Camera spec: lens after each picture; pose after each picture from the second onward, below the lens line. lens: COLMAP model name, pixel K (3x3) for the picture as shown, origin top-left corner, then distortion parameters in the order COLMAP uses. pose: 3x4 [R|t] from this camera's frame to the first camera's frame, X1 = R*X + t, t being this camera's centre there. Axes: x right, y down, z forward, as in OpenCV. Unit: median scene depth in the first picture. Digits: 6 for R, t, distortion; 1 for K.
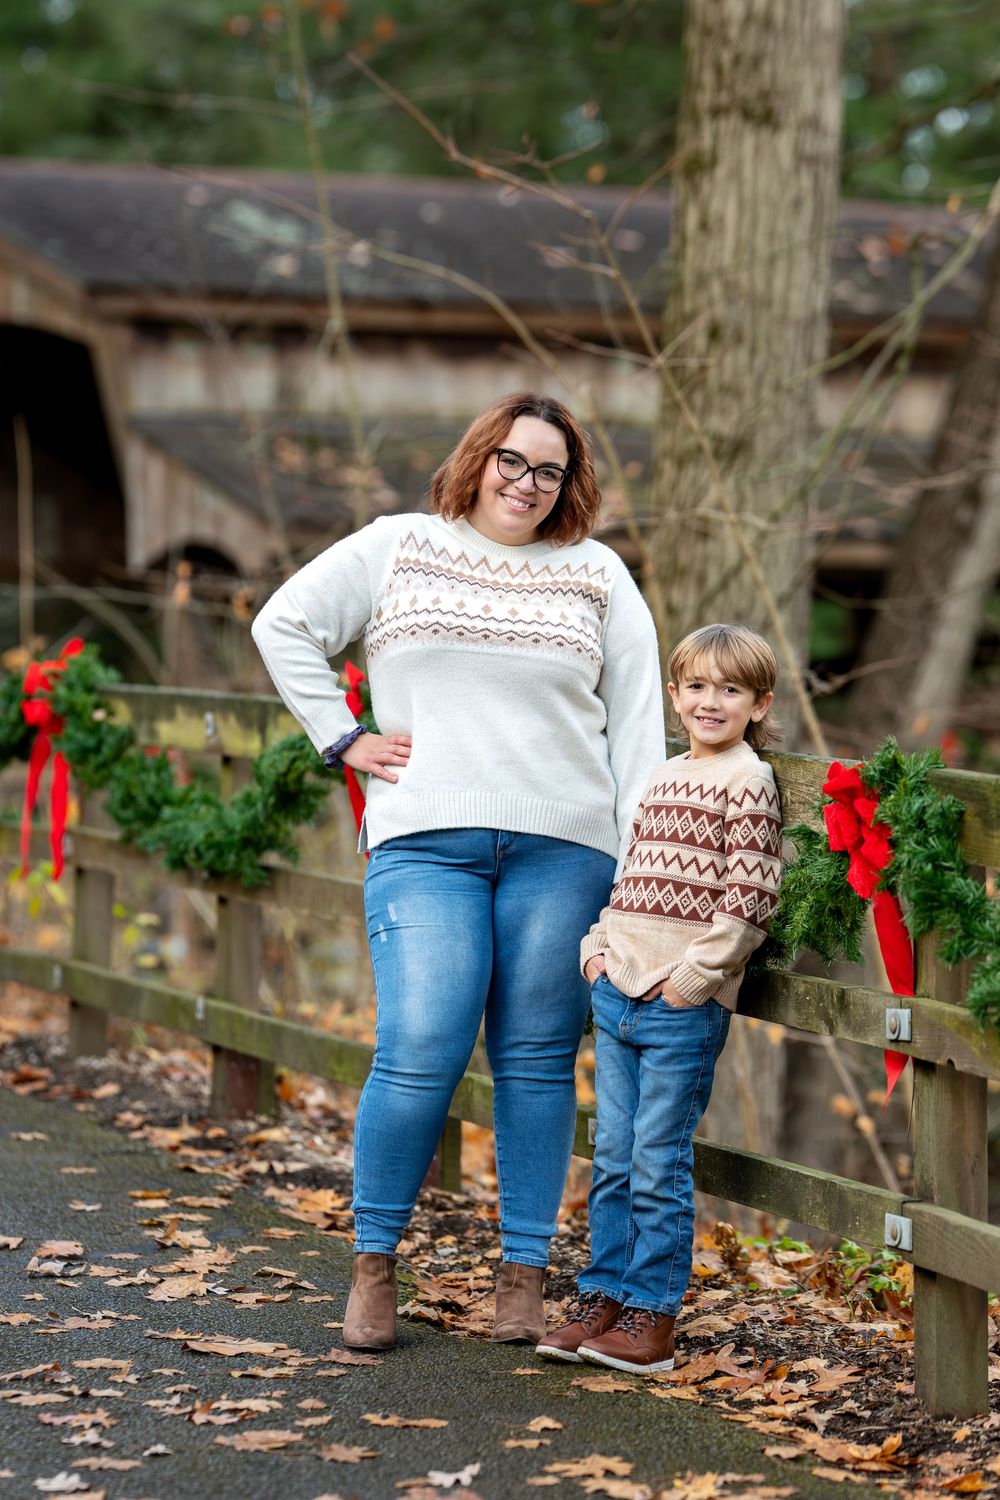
lens RADIAL K [[5763.9, 0, 540.1], [0, 5763.9, 755.0], [0, 0, 1]] dist [0.024111, -0.230183]
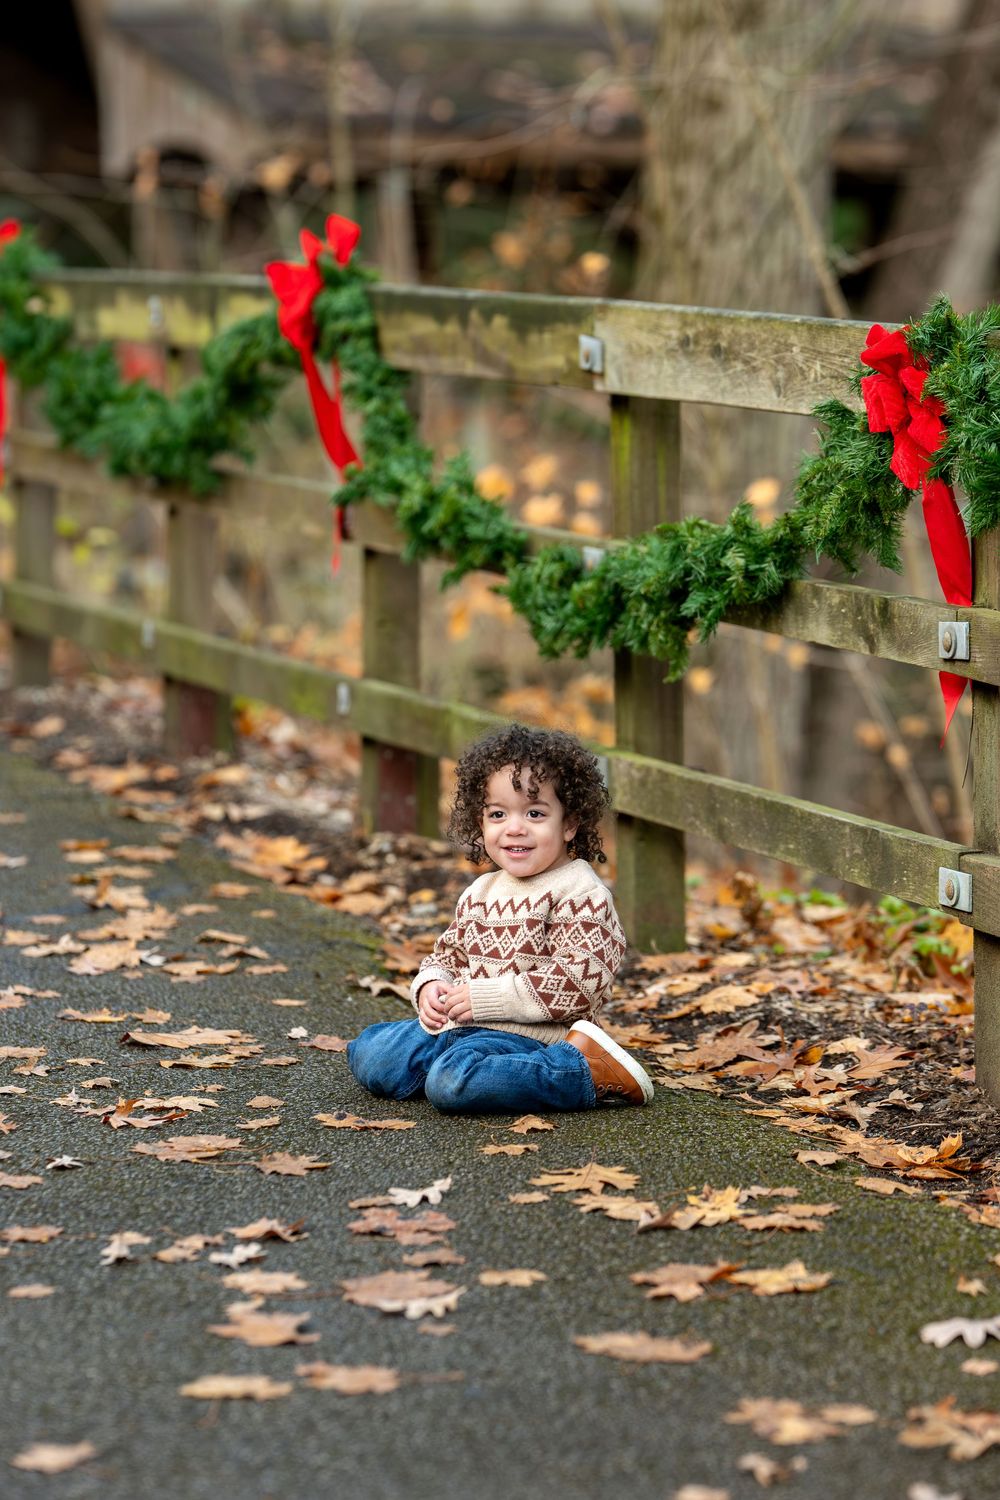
lens RADIAL K [[5763.3, 0, 500.0], [0, 5763.3, 750.0], [0, 0, 1]] dist [0.018580, 0.140152]
pose [[0.999915, -0.009373, -0.009020, 0.004033], [0.009927, 0.997937, 0.063428, 0.008920], [0.008407, -0.063512, 0.997946, 0.165186]]
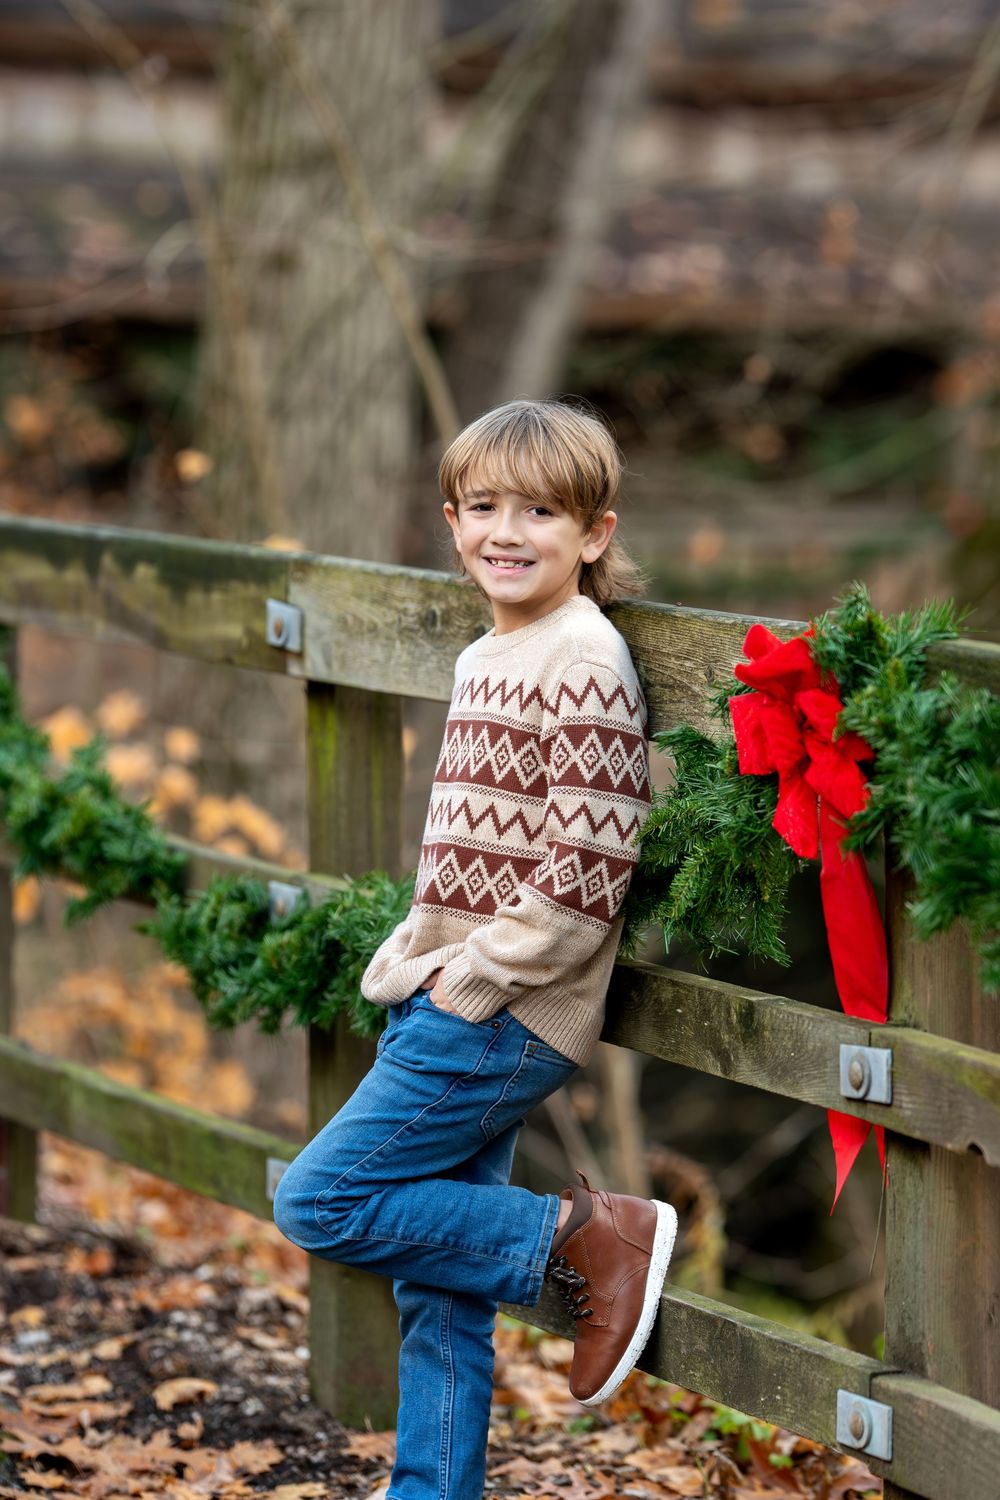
lens RADIAL K [[5763.9, 0, 540.1], [0, 5763.9, 755.0], [0, 0, 1]] dist [0.024111, -0.230183]
pose [[0.995123, -0.001846, 0.098628, -0.027777], [-0.002314, 0.999113, 0.042054, -0.009943], [-0.098618, -0.042077, 0.994235, 0.408551]]
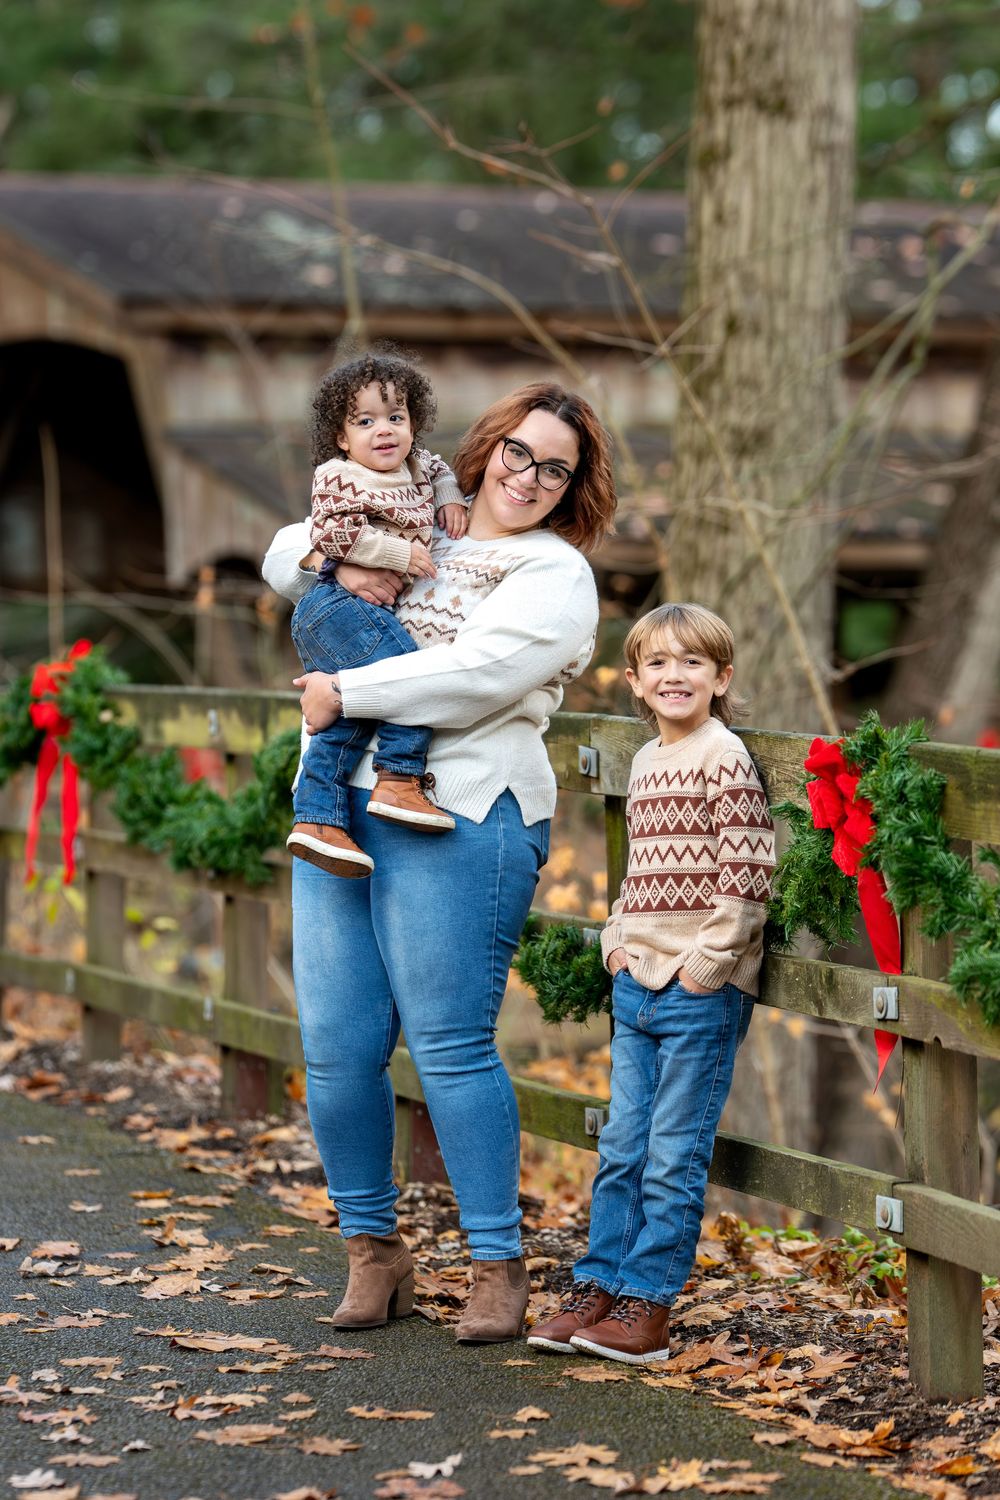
lens RADIAL K [[5763.3, 0, 500.0], [0, 5763.3, 750.0], [0, 0, 1]] dist [0.018580, 0.140152]
pose [[0.999671, -0.017313, -0.018907, 0.015221], [0.017240, 0.999843, -0.003986, 0.006119], [0.018974, 0.003659, 0.999813, 0.013917]]
